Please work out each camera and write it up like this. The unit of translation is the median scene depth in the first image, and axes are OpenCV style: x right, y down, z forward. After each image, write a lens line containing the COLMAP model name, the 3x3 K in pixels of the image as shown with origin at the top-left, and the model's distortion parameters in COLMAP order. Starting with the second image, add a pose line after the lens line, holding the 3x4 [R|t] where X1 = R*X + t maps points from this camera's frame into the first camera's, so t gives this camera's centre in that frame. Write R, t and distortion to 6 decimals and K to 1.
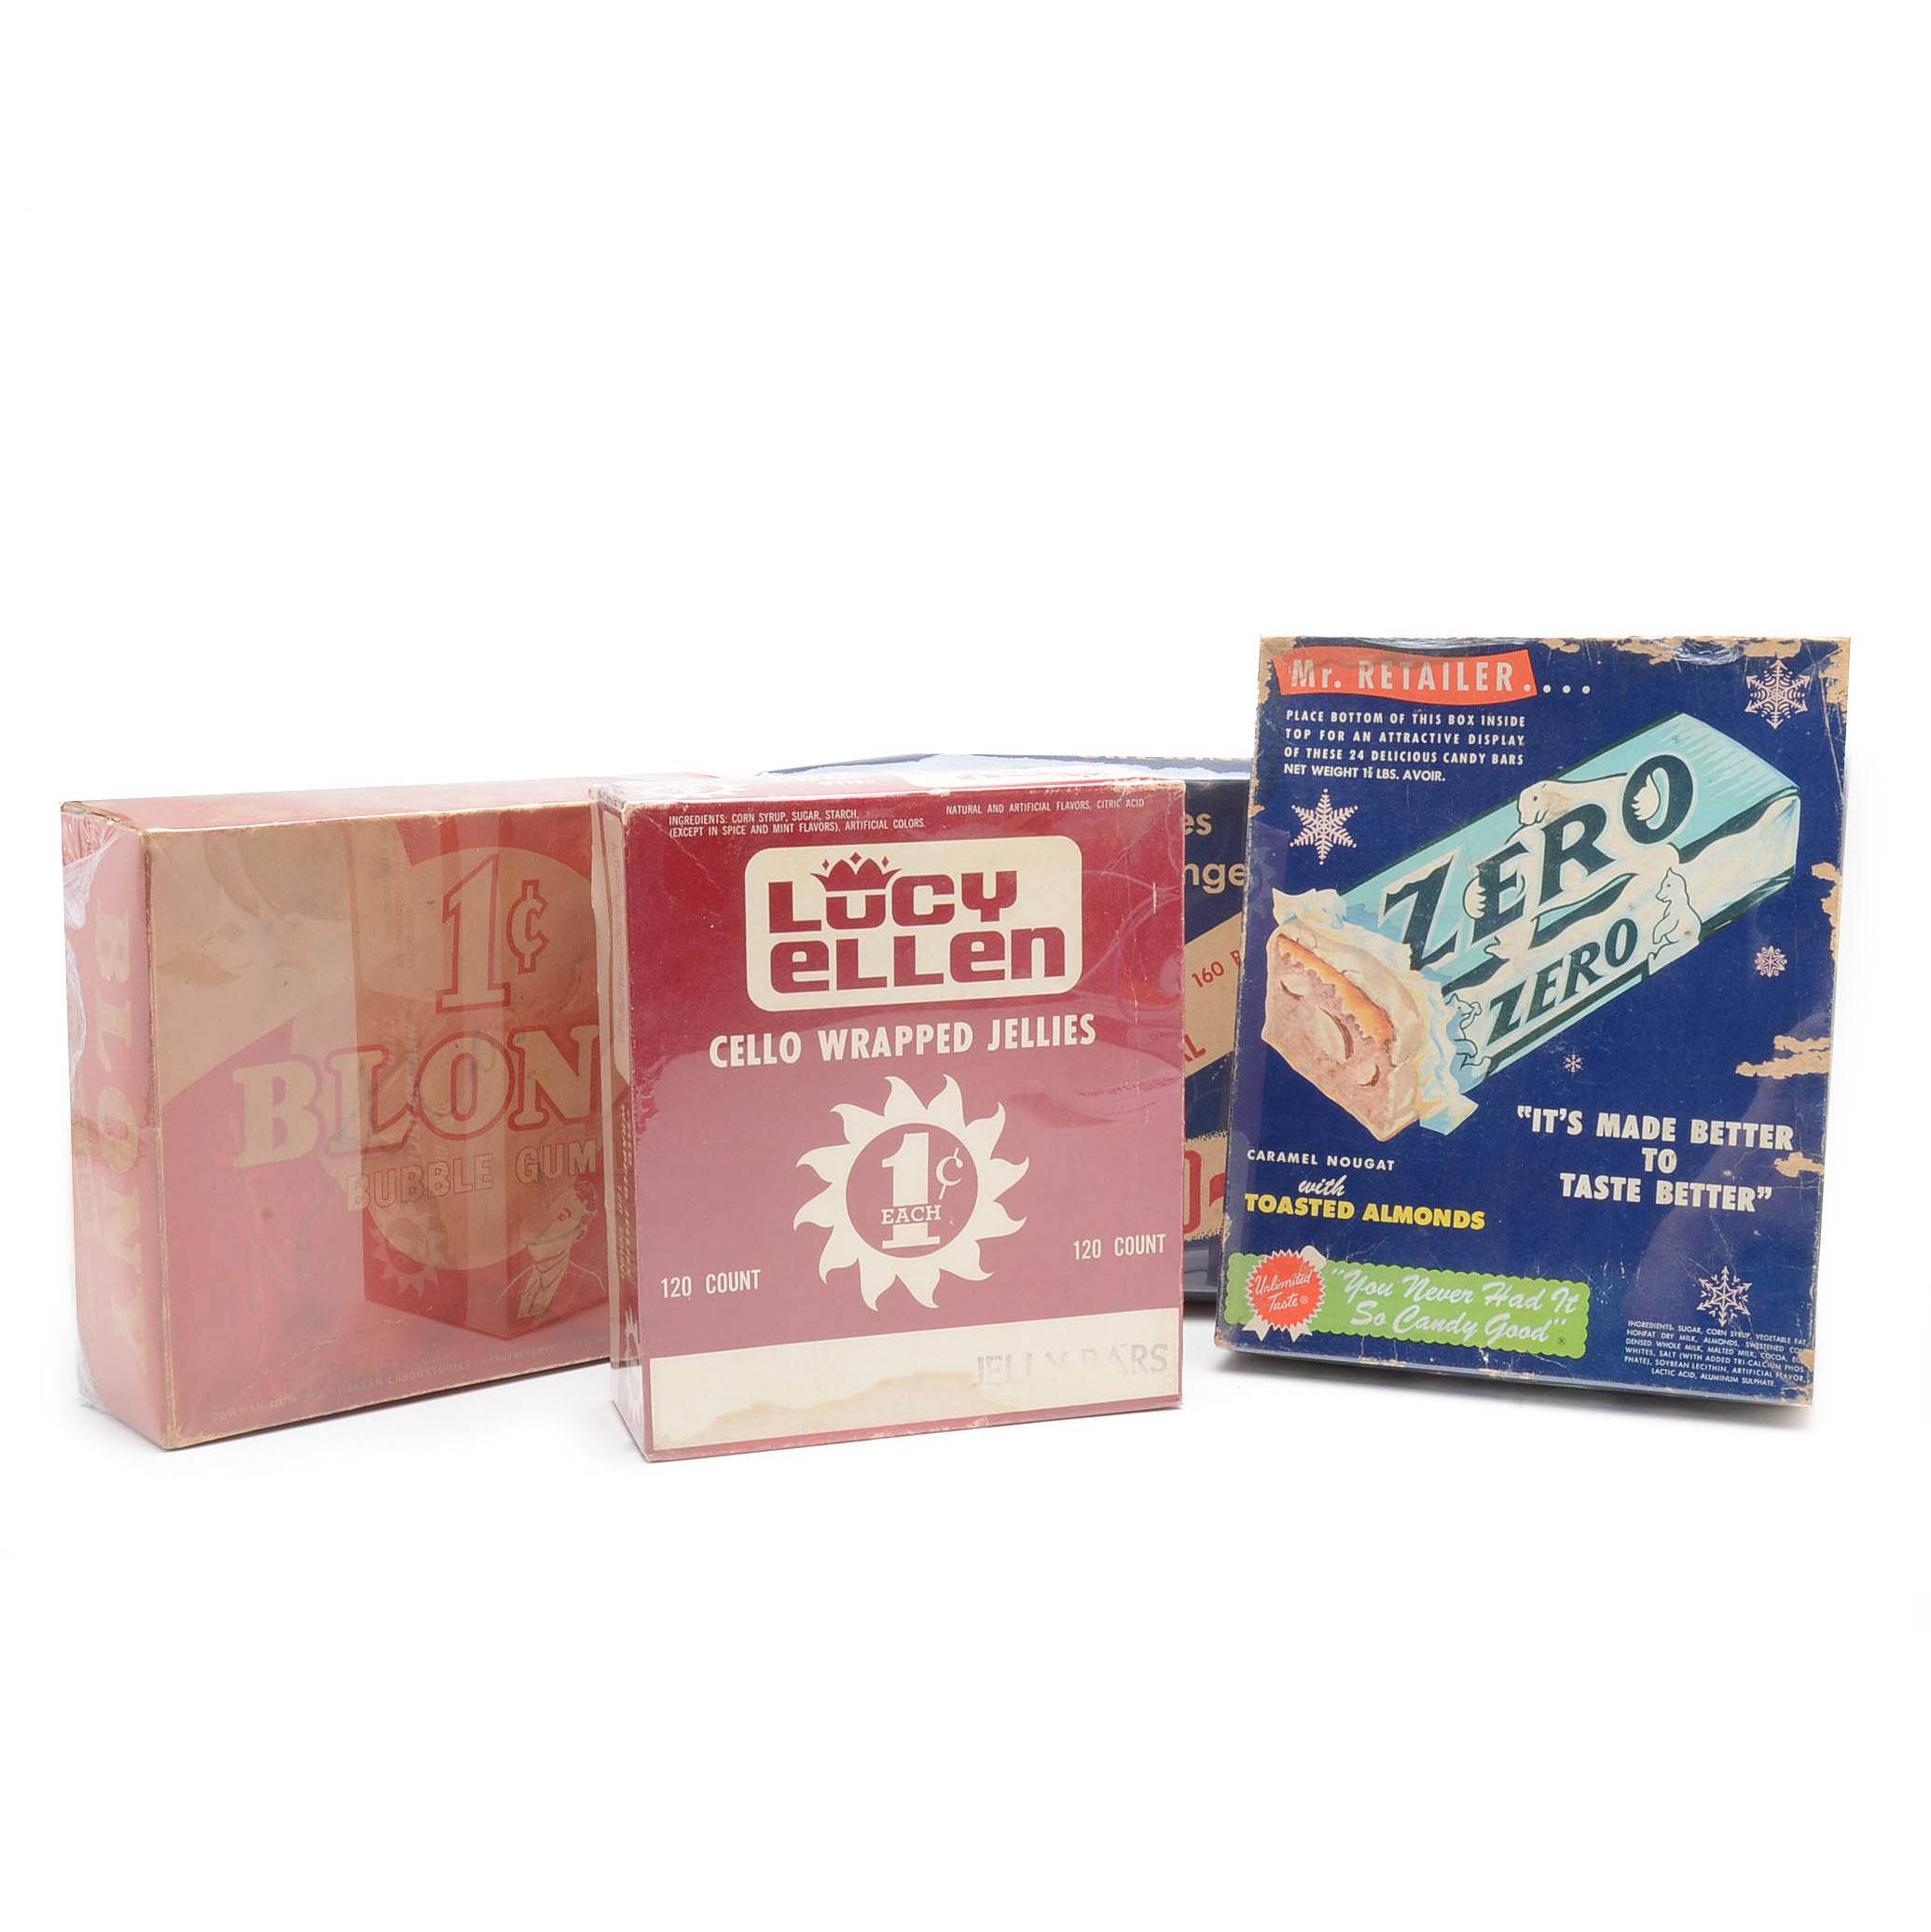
lens RADIAL K [[2802.7, 0, 964.3], [0, 2802.7, 966.6], [0, 0, 1]] dist [-0.009807, 0.000000]
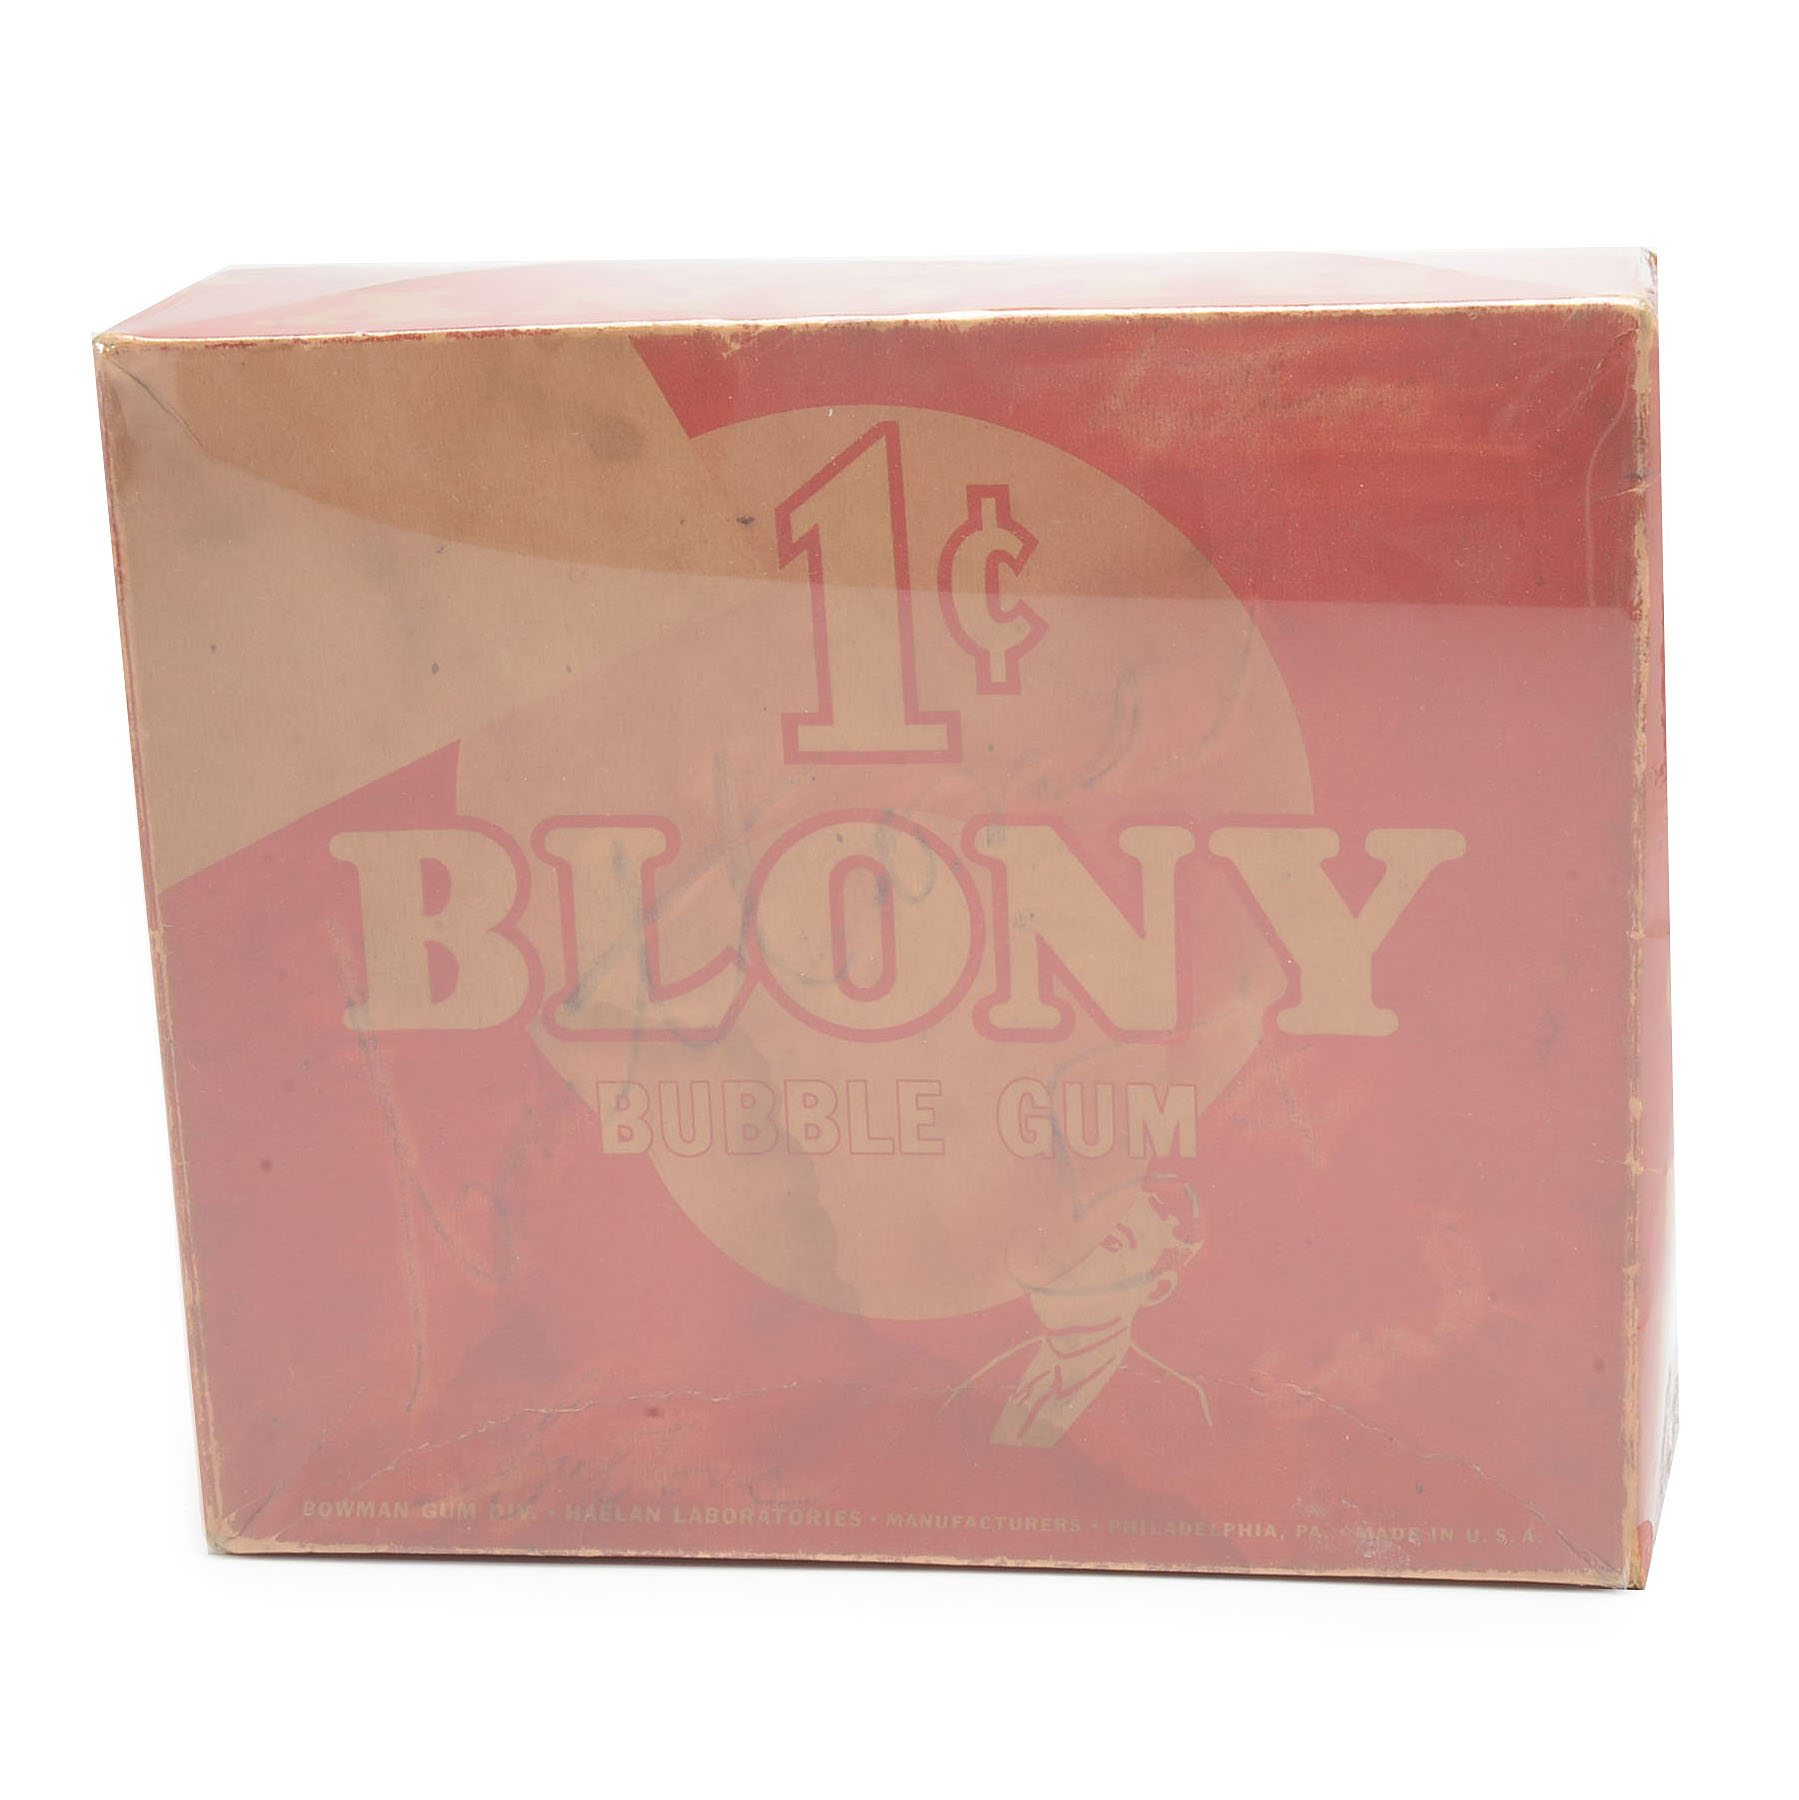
lens RADIAL K [[4188.2, 0, 899.6], [0, 4188.2, 899.4], [0, 0, 1]] dist [0.050314, 0.000000]
pose [[0.676189, 0.140369, -0.723233, 0.291025], [-0.070628, 0.989511, 0.126015, -0.044058], [0.733335, -0.034129, 0.679010, 0.493180]]
